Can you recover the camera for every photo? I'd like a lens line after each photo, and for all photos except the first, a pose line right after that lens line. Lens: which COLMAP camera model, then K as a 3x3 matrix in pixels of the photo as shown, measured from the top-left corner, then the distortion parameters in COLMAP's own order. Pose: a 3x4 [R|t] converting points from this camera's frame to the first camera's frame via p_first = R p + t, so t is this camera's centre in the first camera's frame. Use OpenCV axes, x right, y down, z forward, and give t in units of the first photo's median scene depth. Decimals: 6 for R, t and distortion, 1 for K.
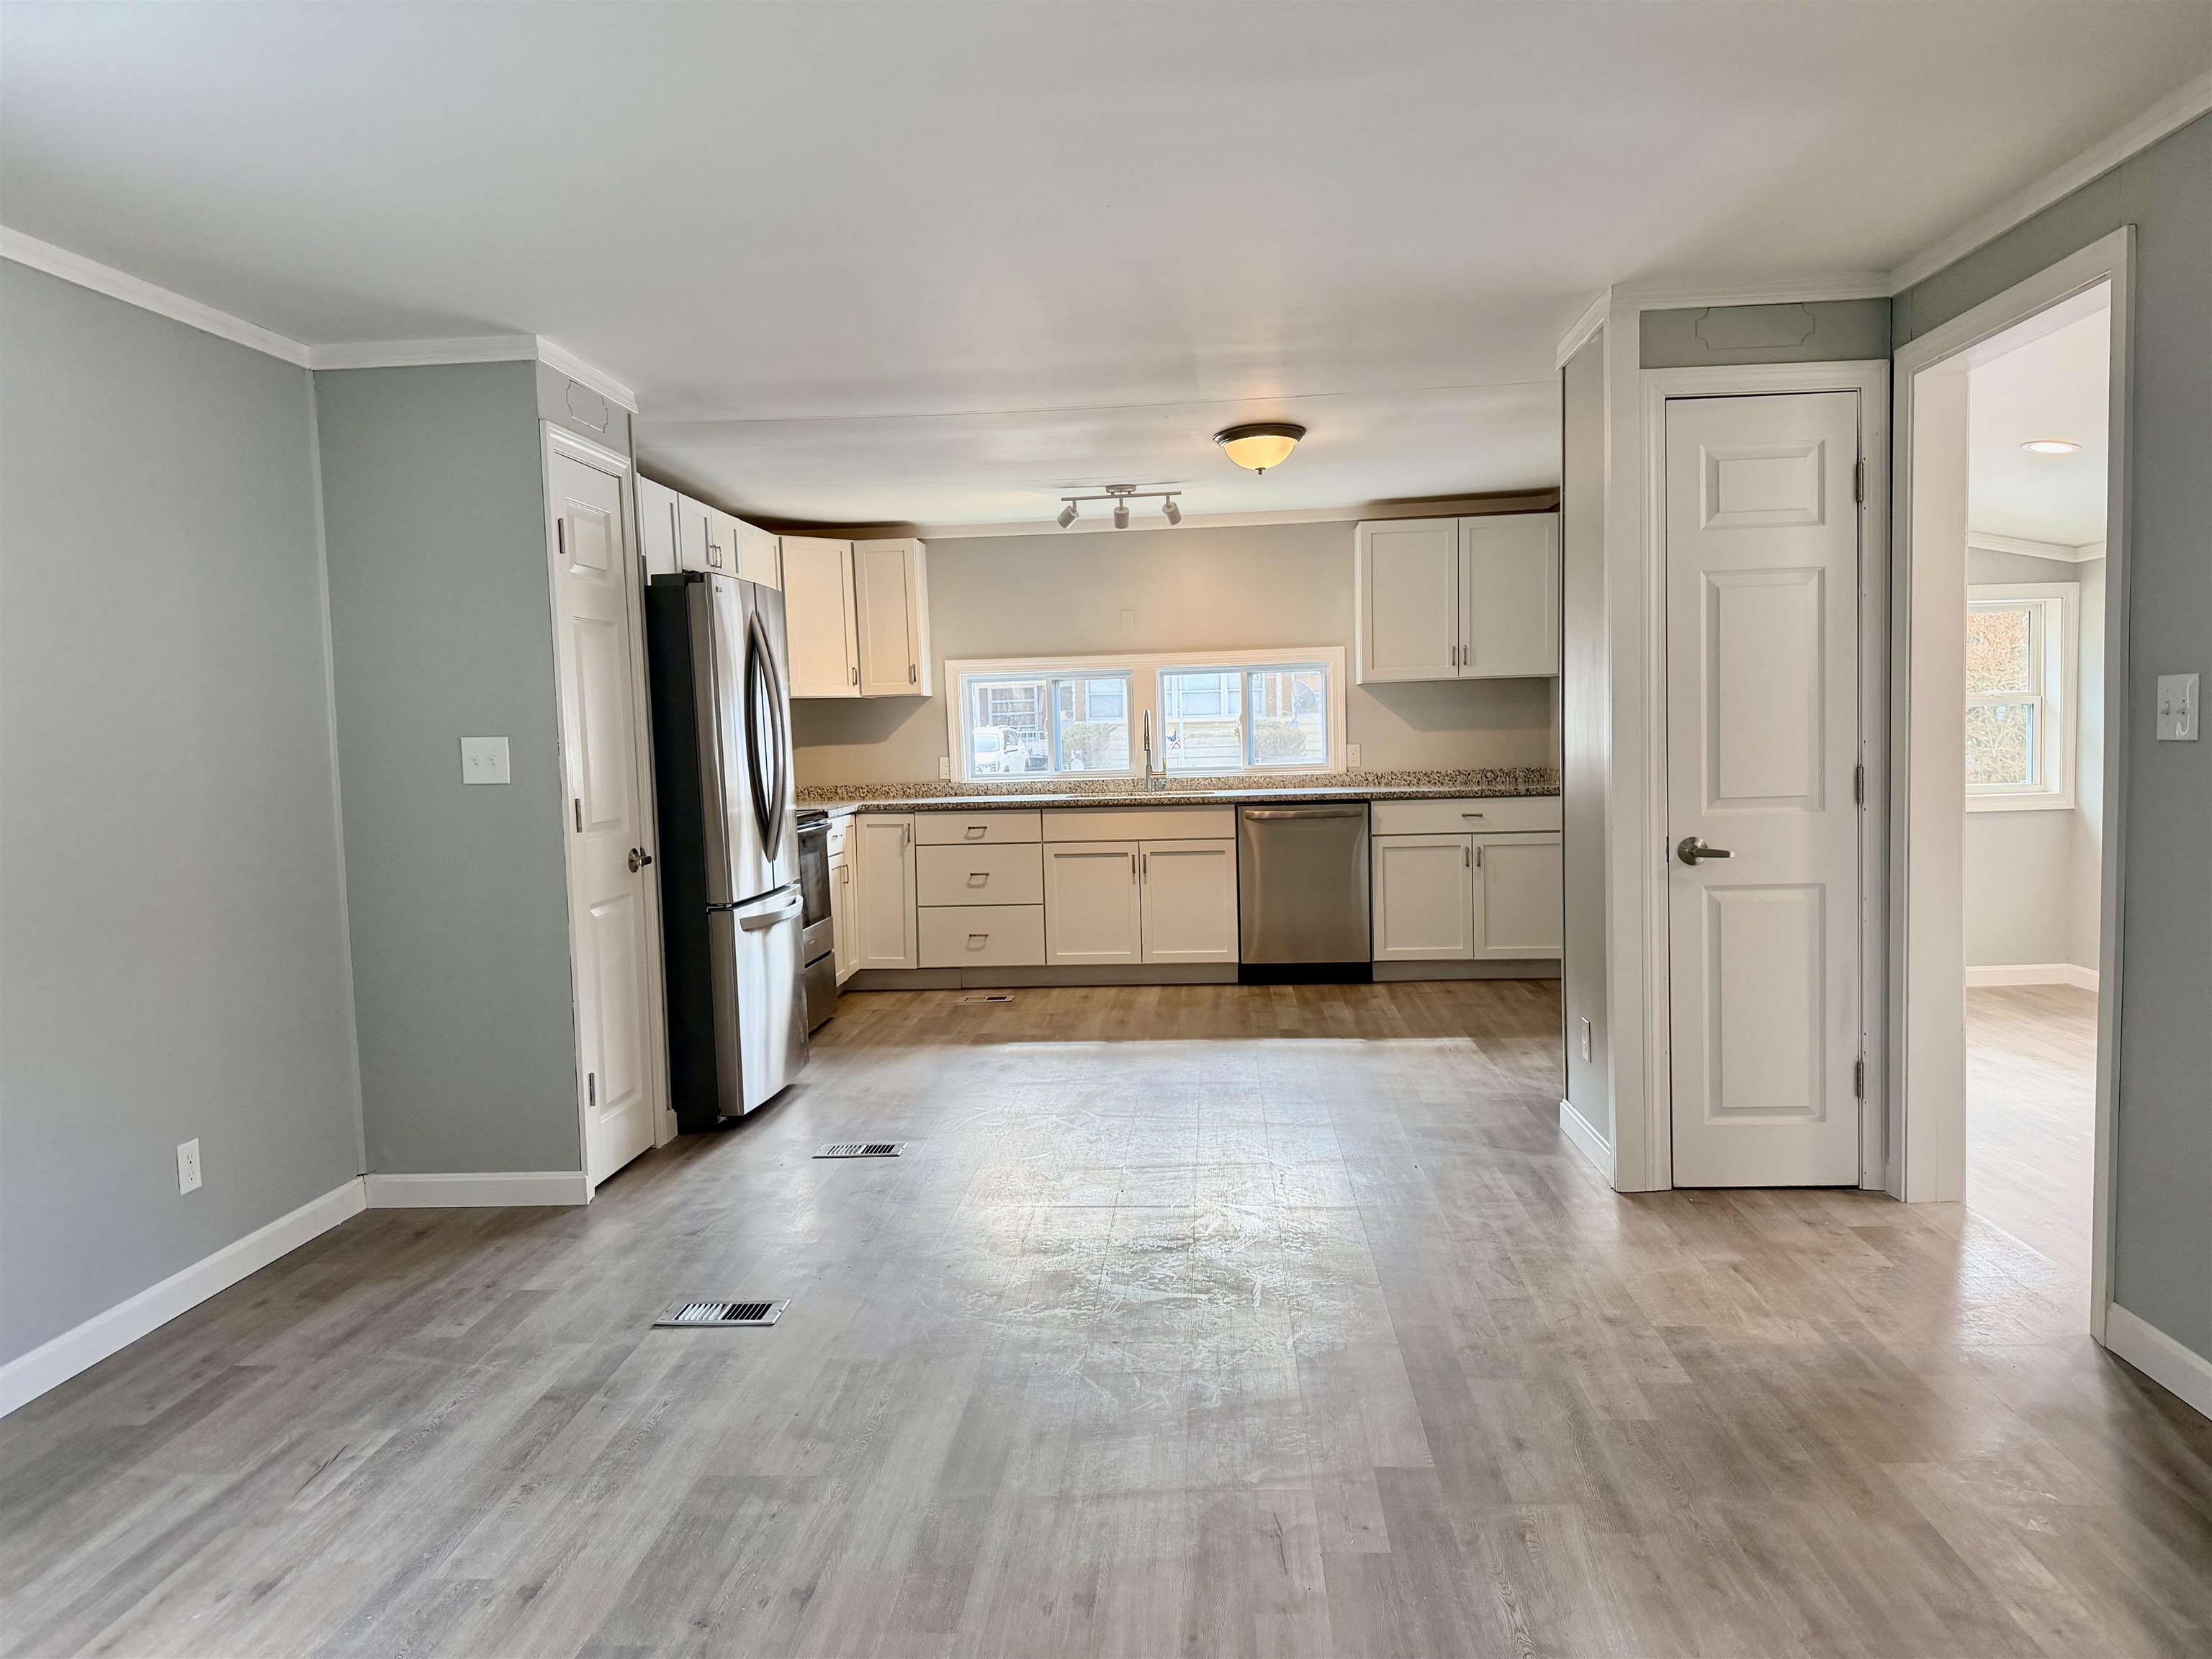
lens RADIAL K [[1567.4, 0, 1106.0], [0, 1567.4, 829.5], [0, 0, 1]] dist [0.000101, -0.000037]
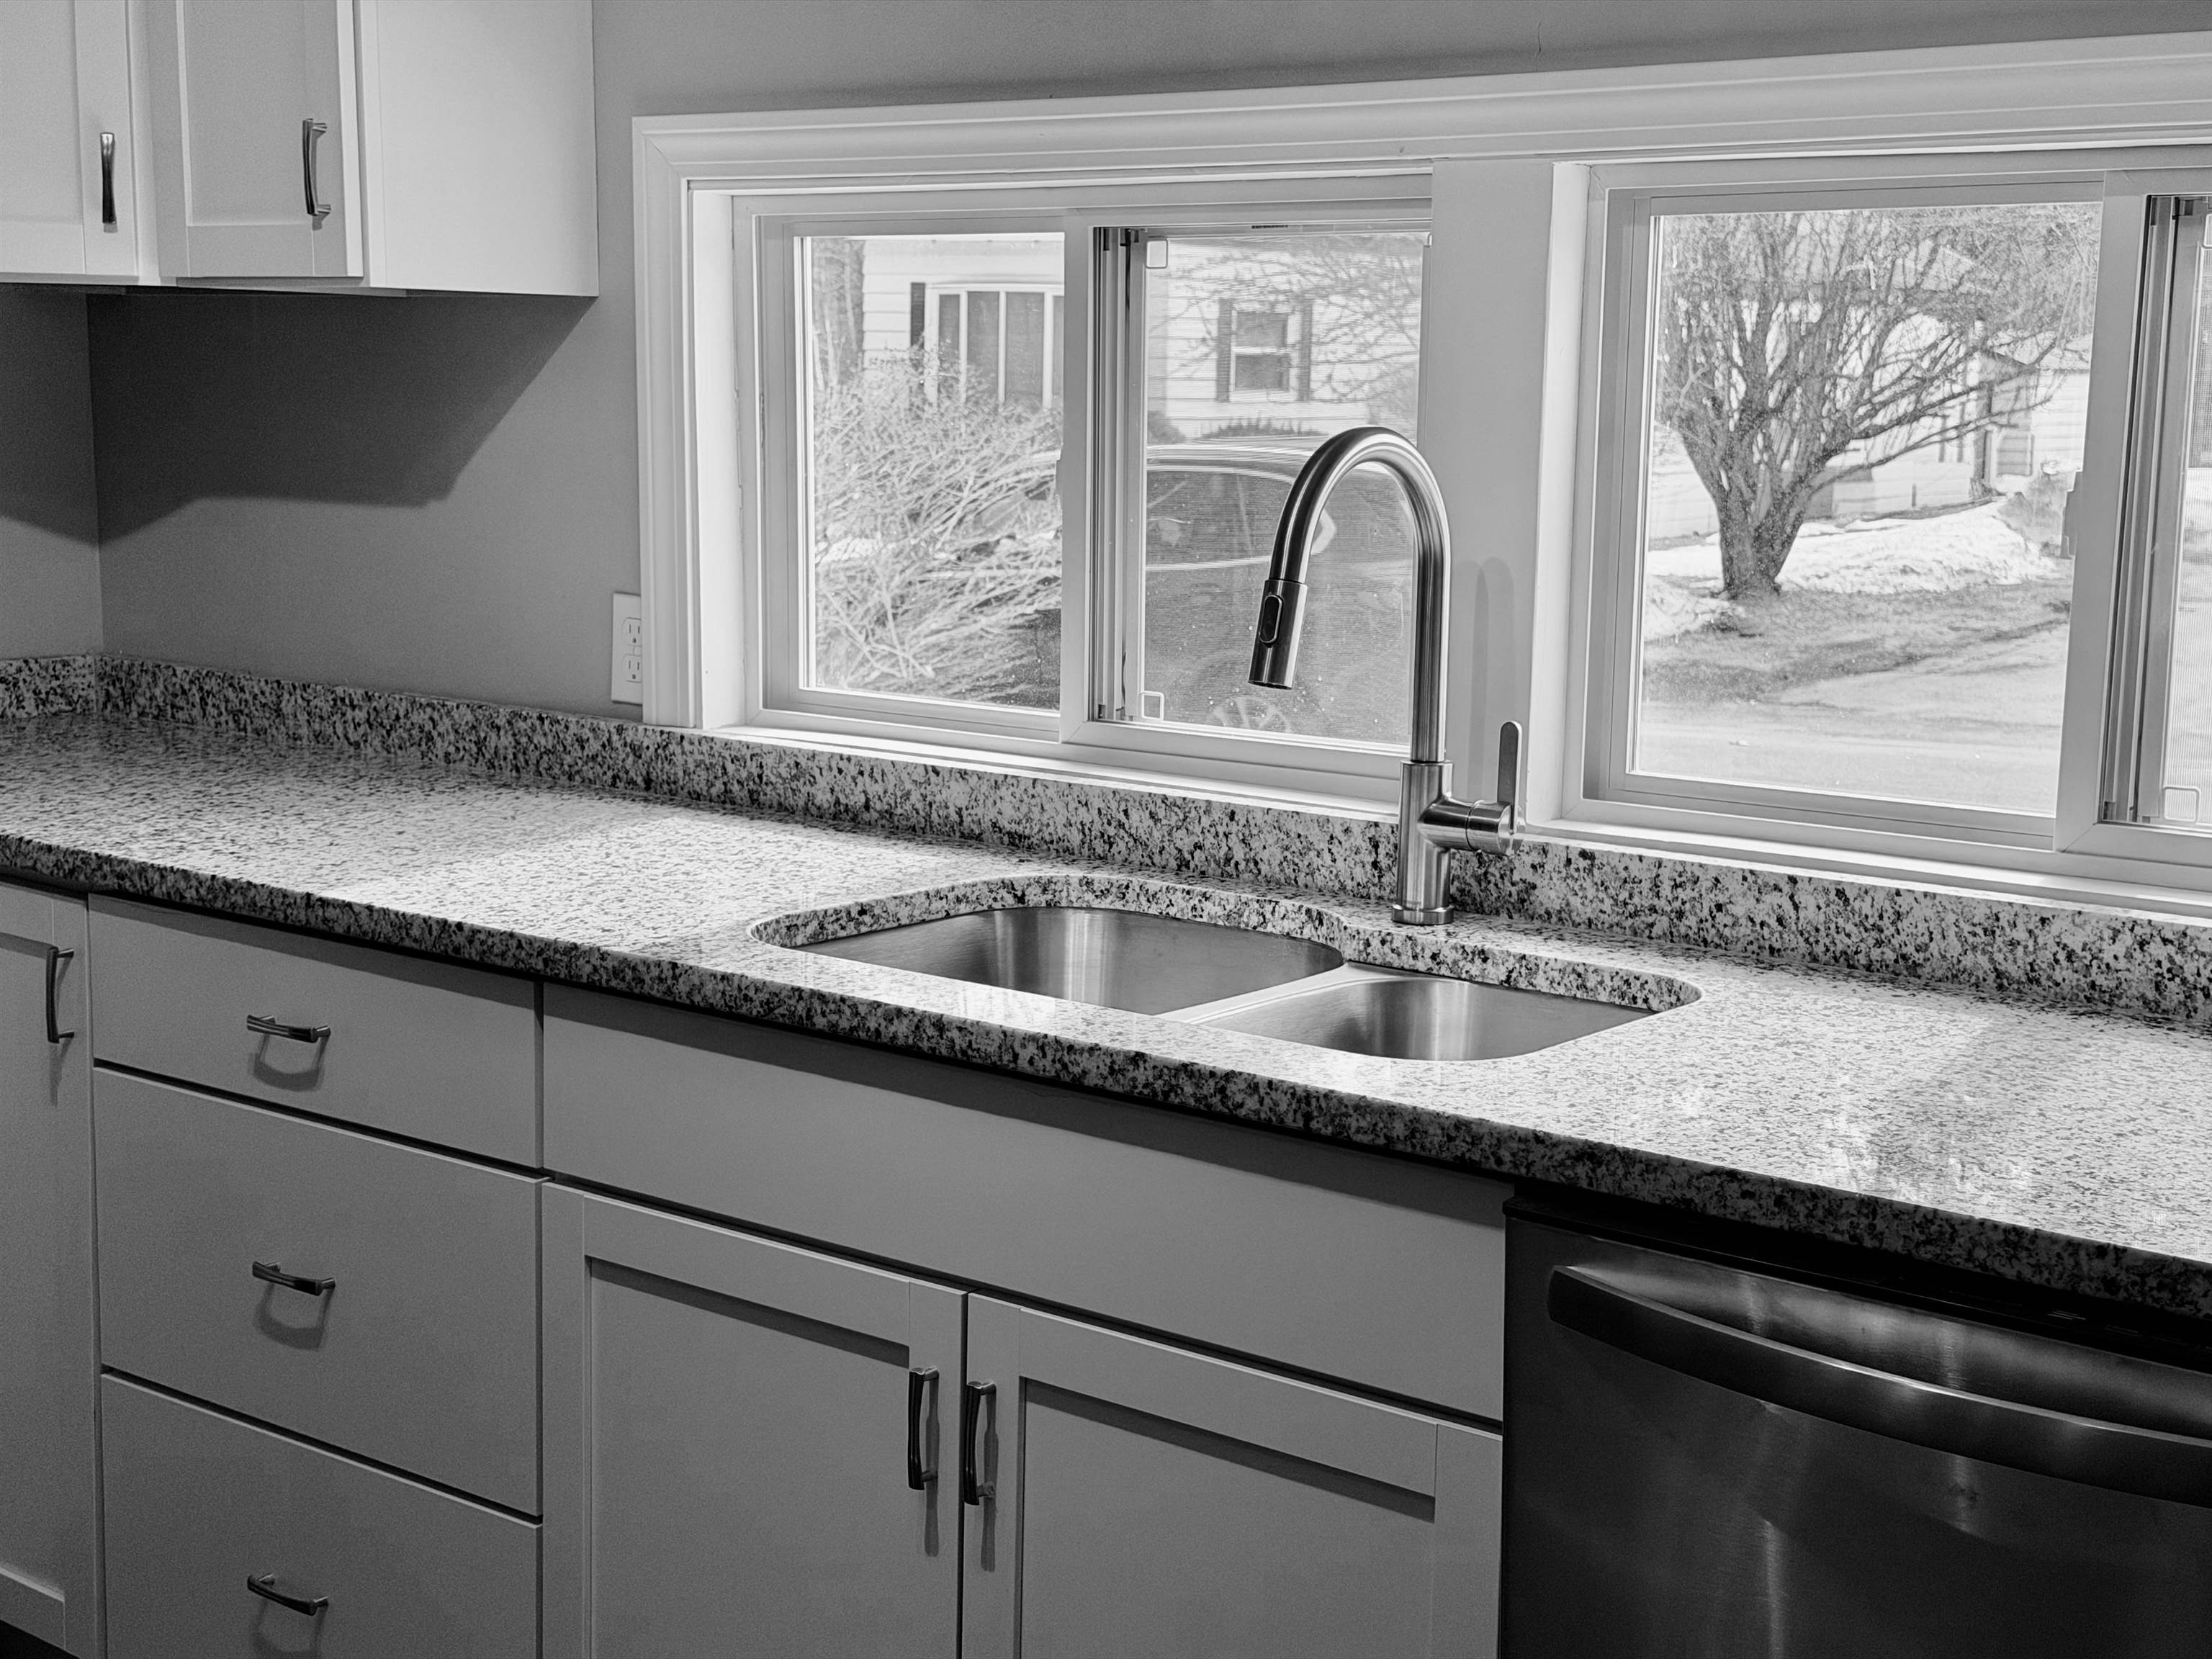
lens RADIAL K [[3180.6, 0, 1106.0], [0, 3180.6, 829.5], [0, 0, 1]] dist [-0.000453, -0.016436]
pose [[0.816805, 0.126811, -0.562805, 0.189630], [-0.078706, 0.990916, 0.109046, -0.067811], [0.571520, -0.044773, 0.819366, 0.715978]]
